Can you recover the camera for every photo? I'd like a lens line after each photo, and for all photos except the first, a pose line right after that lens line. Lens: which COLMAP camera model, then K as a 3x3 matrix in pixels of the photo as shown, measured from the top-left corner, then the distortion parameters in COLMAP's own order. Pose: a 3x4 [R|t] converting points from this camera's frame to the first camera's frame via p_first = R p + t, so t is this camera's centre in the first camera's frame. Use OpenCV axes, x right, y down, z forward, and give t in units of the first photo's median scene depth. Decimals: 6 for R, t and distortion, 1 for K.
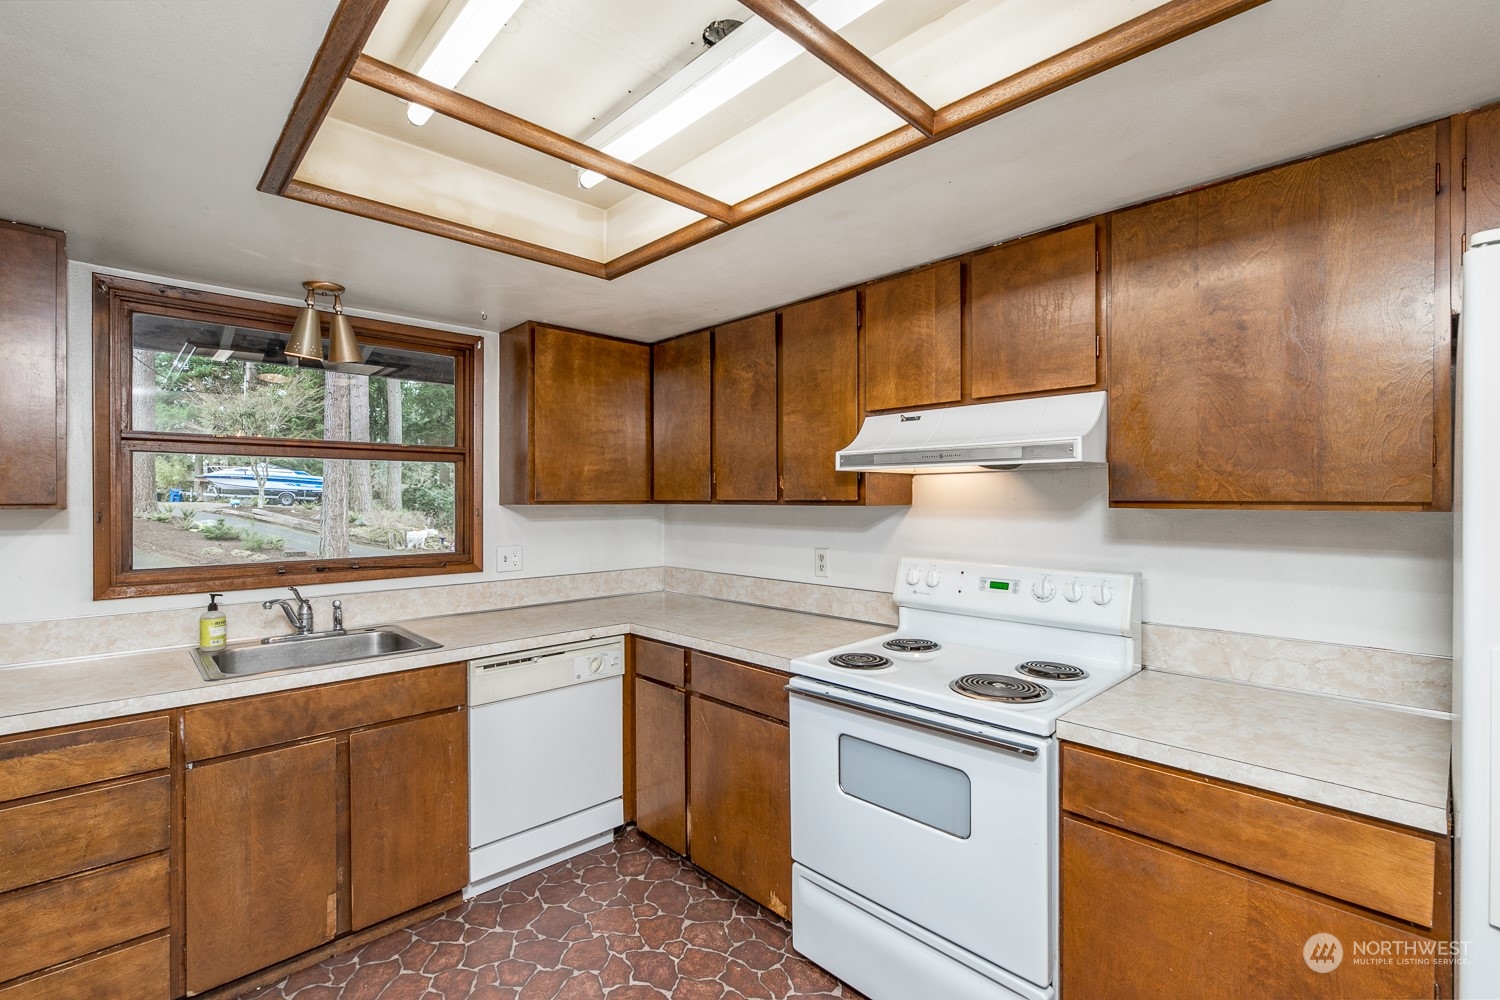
lens RADIAL K [[667.6, 0, 745.1], [0, 667.6, 503.4], [0, 0, 1]] dist [-0.001899, -0.000681]
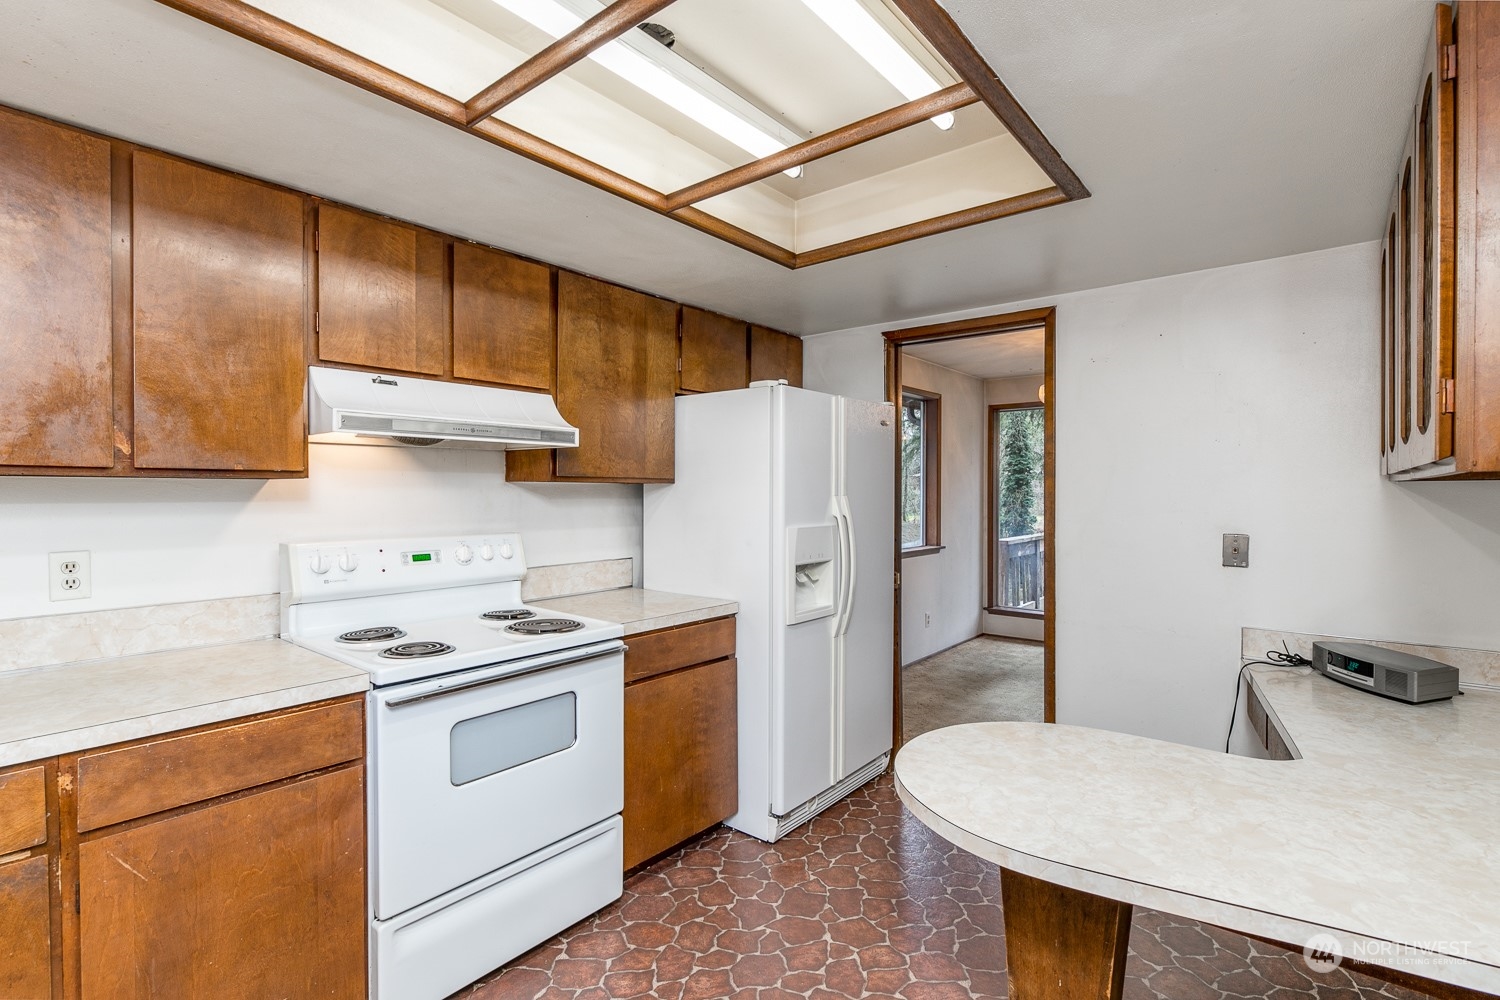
lens RADIAL K [[715.6, 0, 750.0], [0, 715.6, 500.0], [0, 0, 1]] dist [-0.011392, 0.000100]
pose [[-0.129986, -0.008545, 0.991479, -0.814529], [0.008356, 0.999918, 0.009713, 0.029015], [-0.991481, 0.009547, -0.129903, 0.672546]]
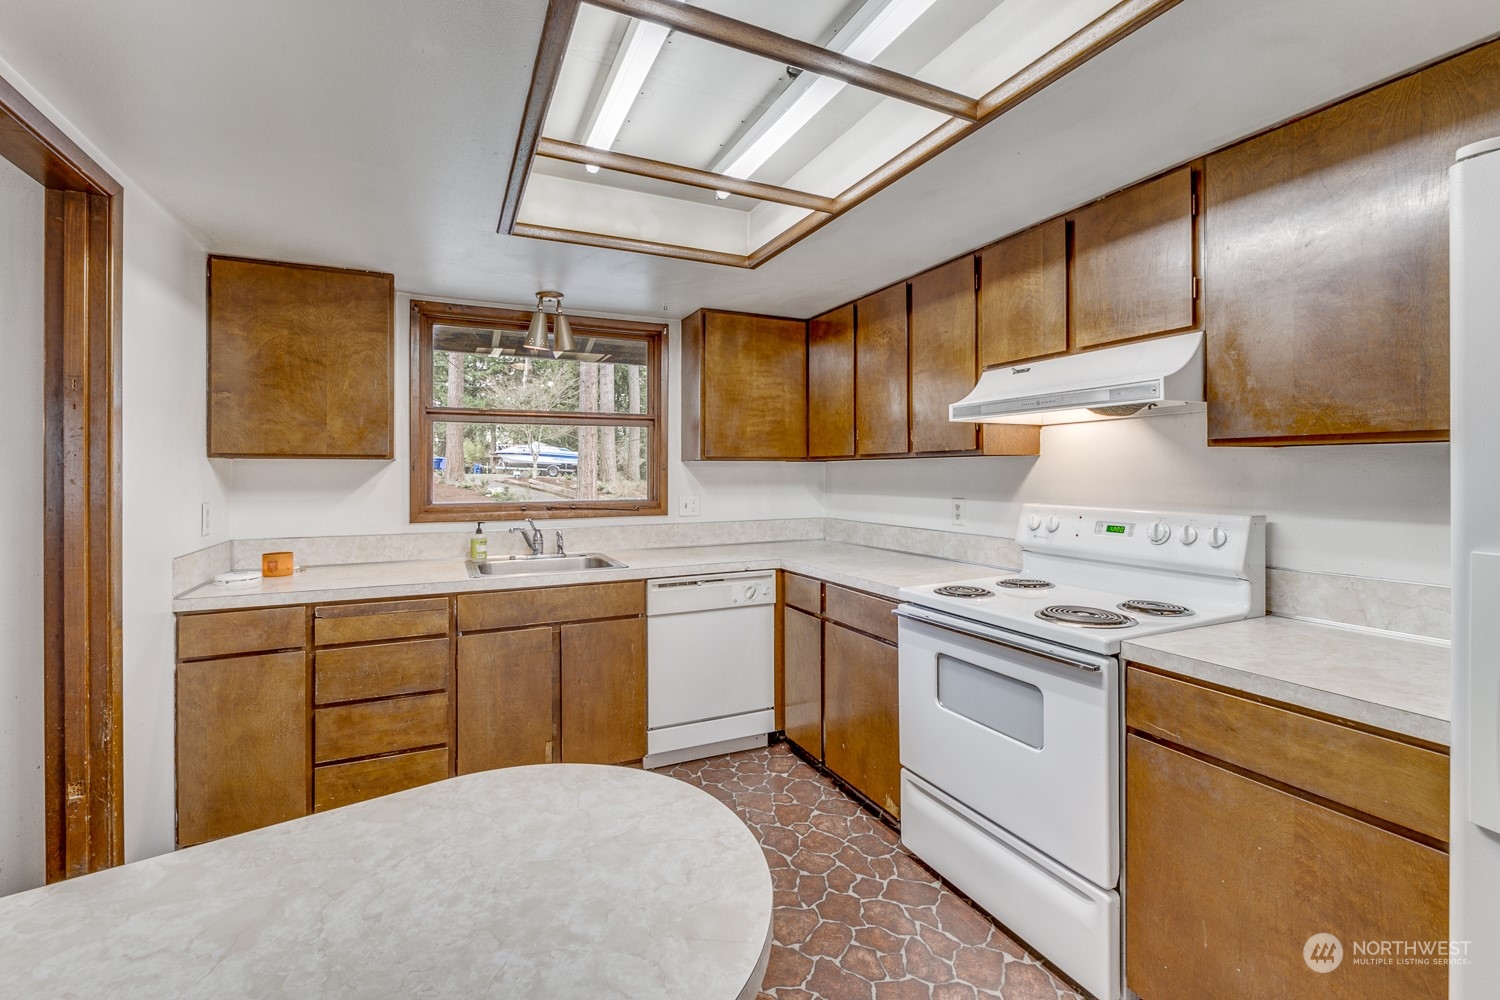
lens RADIAL K [[646.8, 0, 751.3], [0, 646.8, 469.2], [0, 0, 1]] dist [-0.001007, -0.000549]
pose [[0.952865, -0.005871, -0.303338, 0.157985], [0.002964, 0.999945, -0.010042, 0.041480], [0.303381, 0.008669, 0.952830, -0.120384]]
